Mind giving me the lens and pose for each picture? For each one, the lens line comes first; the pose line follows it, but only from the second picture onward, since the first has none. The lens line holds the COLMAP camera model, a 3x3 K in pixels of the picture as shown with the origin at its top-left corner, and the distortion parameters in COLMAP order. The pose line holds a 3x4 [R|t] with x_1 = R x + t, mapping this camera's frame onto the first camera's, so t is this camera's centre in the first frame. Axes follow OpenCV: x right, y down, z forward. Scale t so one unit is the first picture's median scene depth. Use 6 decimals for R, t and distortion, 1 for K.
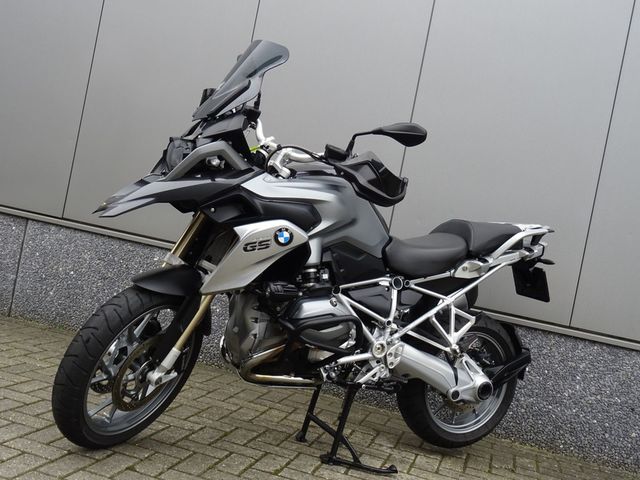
lens RADIAL K [[693.8, 0, 320.0], [0, 693.8, 240.0], [0, 0, 1]] dist [0.002686, 0.001821]
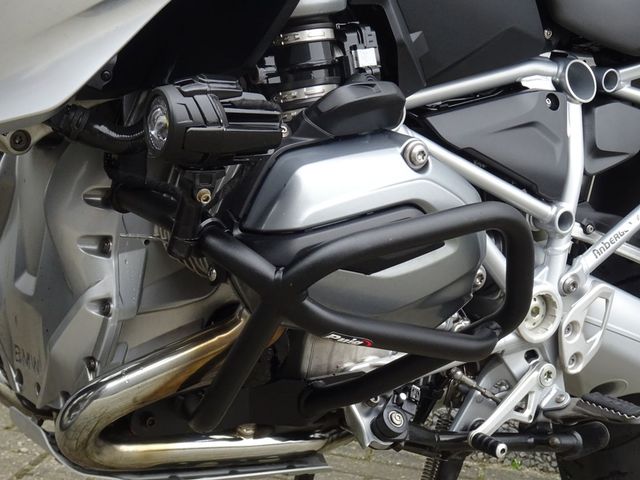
lens RADIAL K [[1407.4, 0, 320.0], [0, 1407.4, 240.0], [0, 0, 1]] dist [-0.006720, -0.122320]
pose [[0.992971, -0.067717, 0.097067, -0.061314], [0.053798, 0.988766, 0.139456, 0.043906], [-0.105420, -0.133254, 0.985459, 0.465366]]
